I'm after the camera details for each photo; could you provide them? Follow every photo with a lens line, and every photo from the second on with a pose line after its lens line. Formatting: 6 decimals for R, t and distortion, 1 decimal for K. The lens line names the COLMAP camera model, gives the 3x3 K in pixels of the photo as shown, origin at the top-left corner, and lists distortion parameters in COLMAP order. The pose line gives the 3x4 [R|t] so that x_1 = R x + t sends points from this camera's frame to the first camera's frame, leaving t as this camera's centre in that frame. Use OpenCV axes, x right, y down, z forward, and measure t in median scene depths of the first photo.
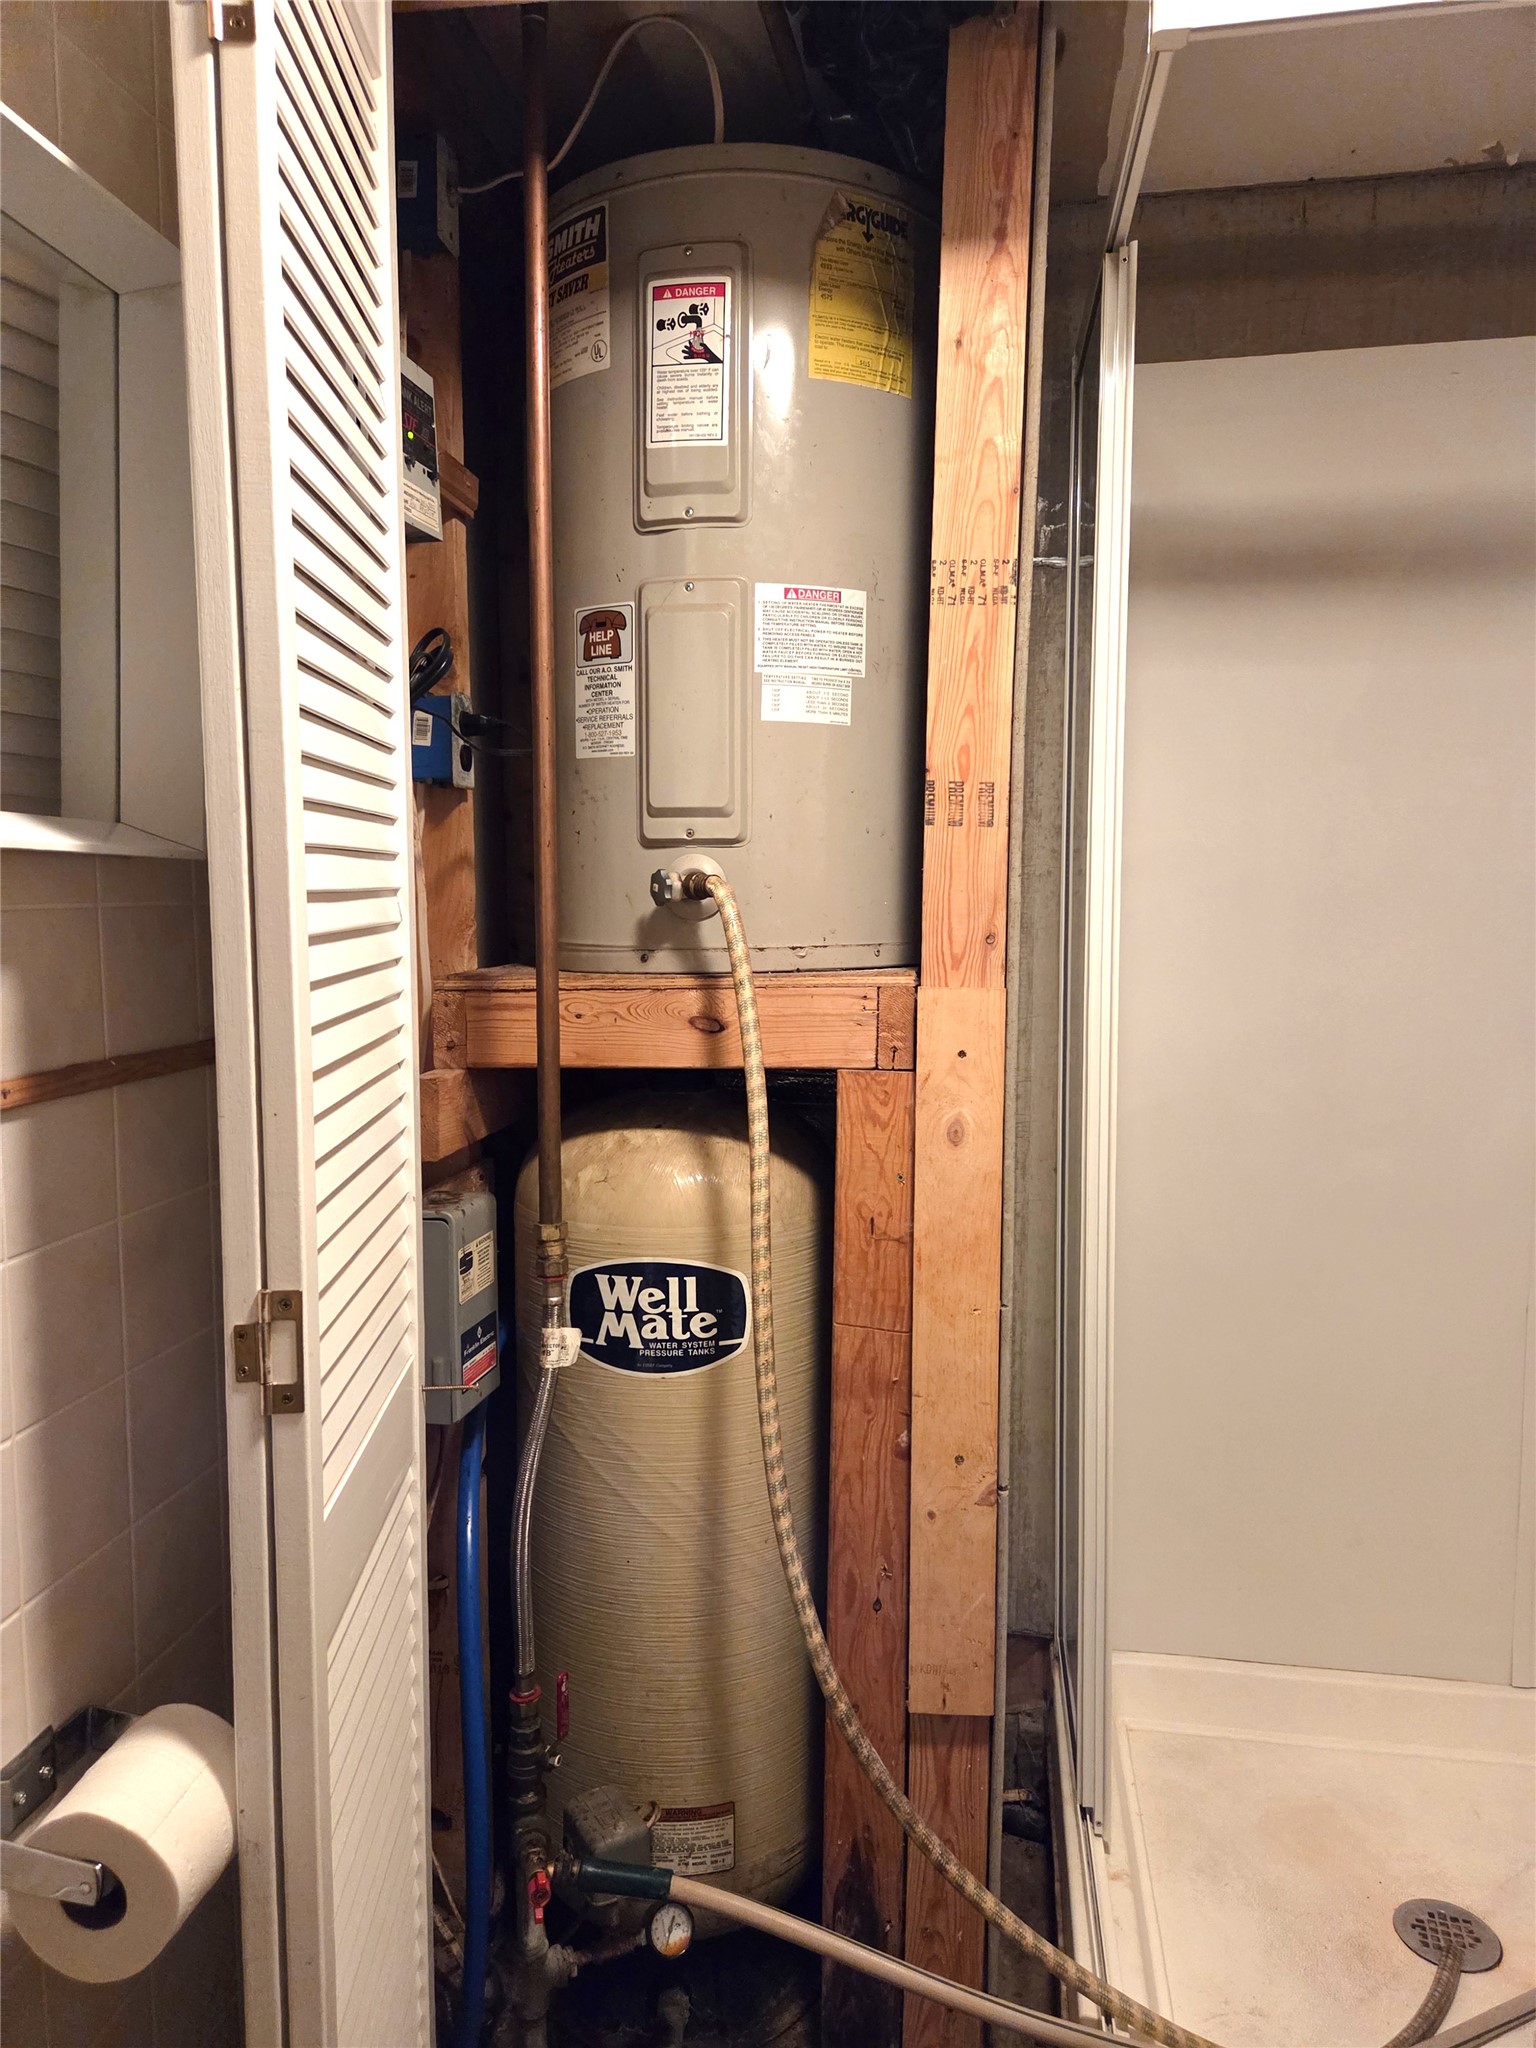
lens RADIAL K [[1369.7, 0, 768.0], [0, 1369.7, 1024.0], [0, 0, 1]] dist [0.078558, -0.071181]
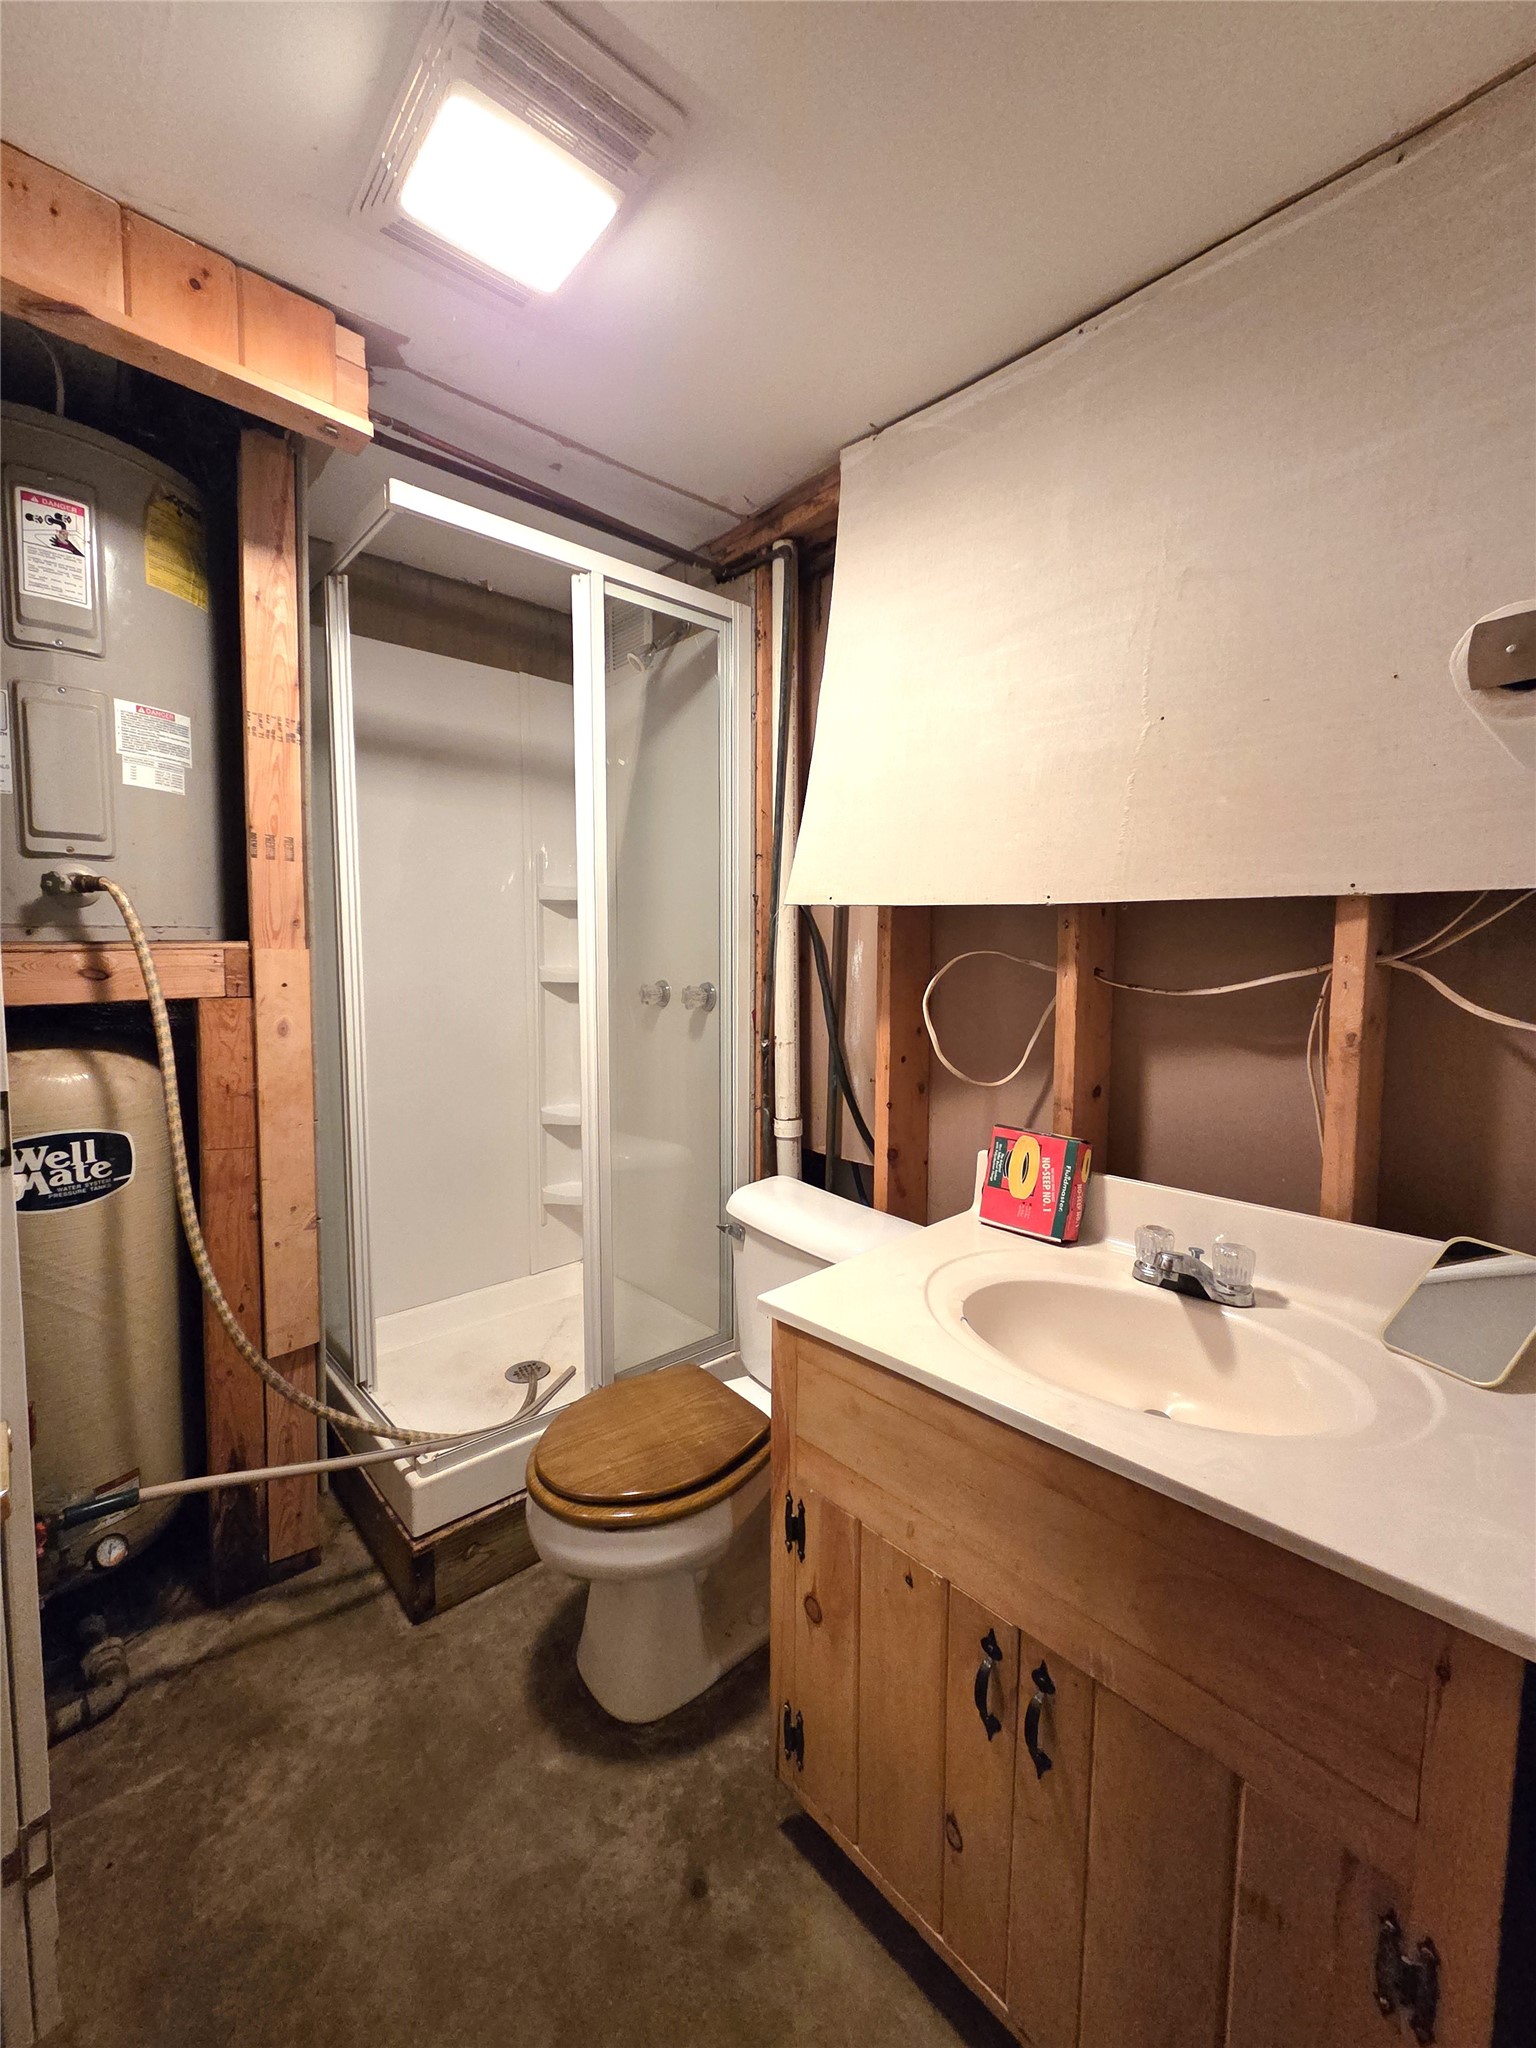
lens RADIAL K [[834.3, 0, 768.0], [0, 834.3, 1024.0], [0, 0, 1]] dist [-0.000192, -0.002325]
pose [[0.626866, -0.061622, 0.776686, -0.308420], [0.065039, 0.997527, 0.026651, 0.082550], [-0.776408, 0.033808, 0.629324, -0.188190]]
